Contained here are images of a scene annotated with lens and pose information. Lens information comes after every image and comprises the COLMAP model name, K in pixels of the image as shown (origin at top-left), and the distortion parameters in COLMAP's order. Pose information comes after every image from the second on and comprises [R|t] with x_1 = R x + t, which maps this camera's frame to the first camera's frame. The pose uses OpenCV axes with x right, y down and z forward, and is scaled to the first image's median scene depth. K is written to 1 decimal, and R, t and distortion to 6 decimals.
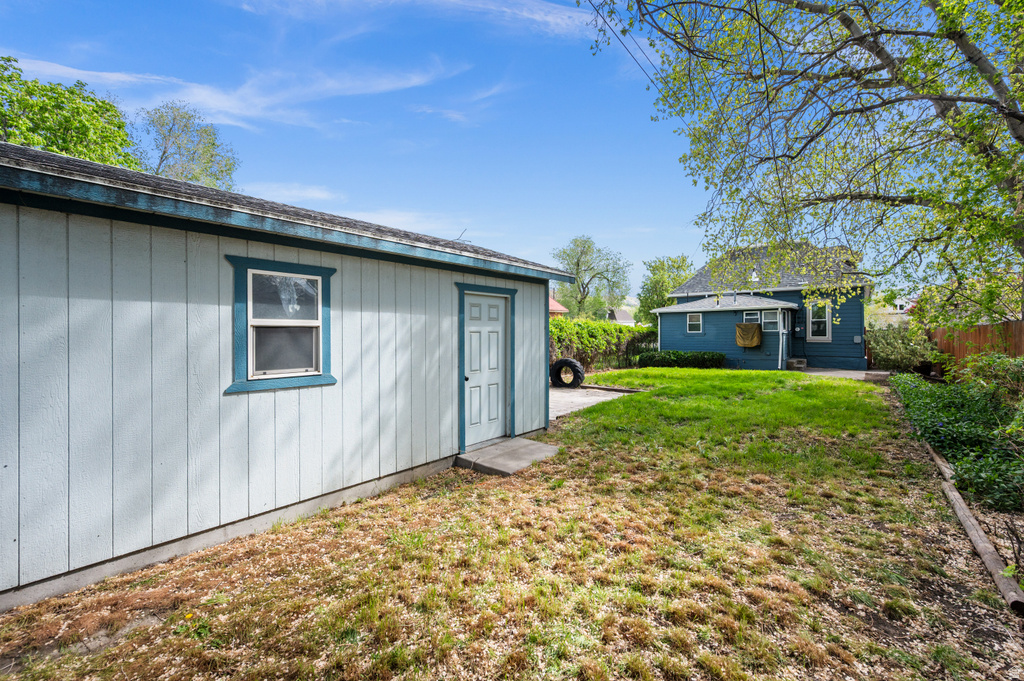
lens RADIAL K [[410.8, 0, 518.0], [0, 410.8, 337.9], [0, 0, 1]] dist [-0.000122, 0.000775]
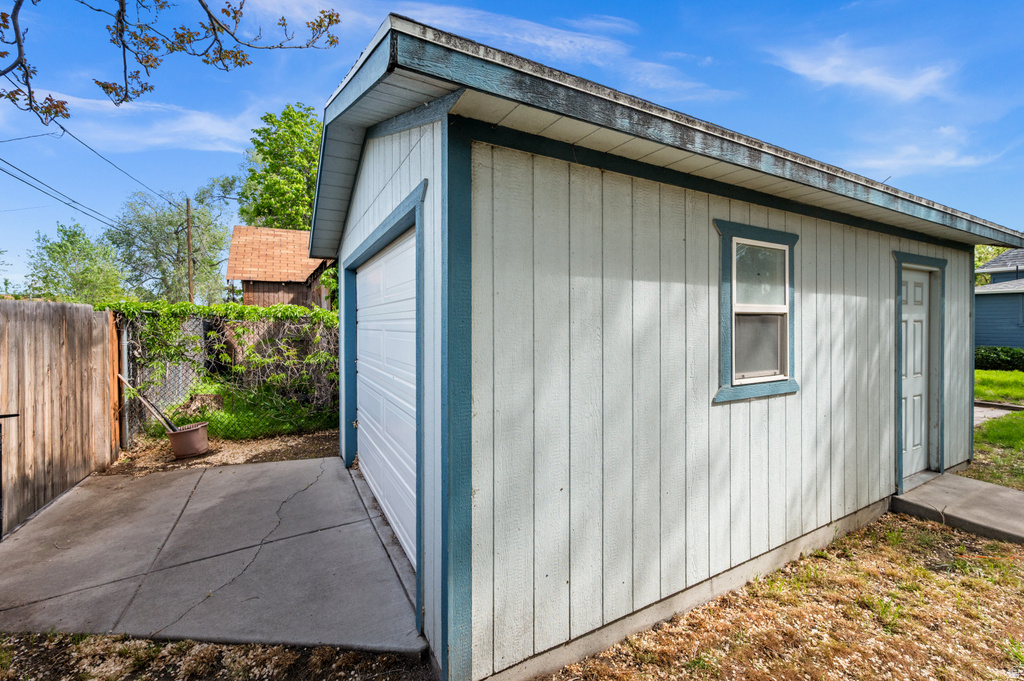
lens RADIAL K [[410.8, 0, 516.5], [0, 410.8, 329.9], [0, 0, 1]] dist [-0.000122, 0.000775]
pose [[0.933515, 0.005158, -0.358502, -0.560430], [-0.002906, 0.999973, 0.006818, -0.002286], [0.358527, -0.005323, 0.933504, 0.121149]]
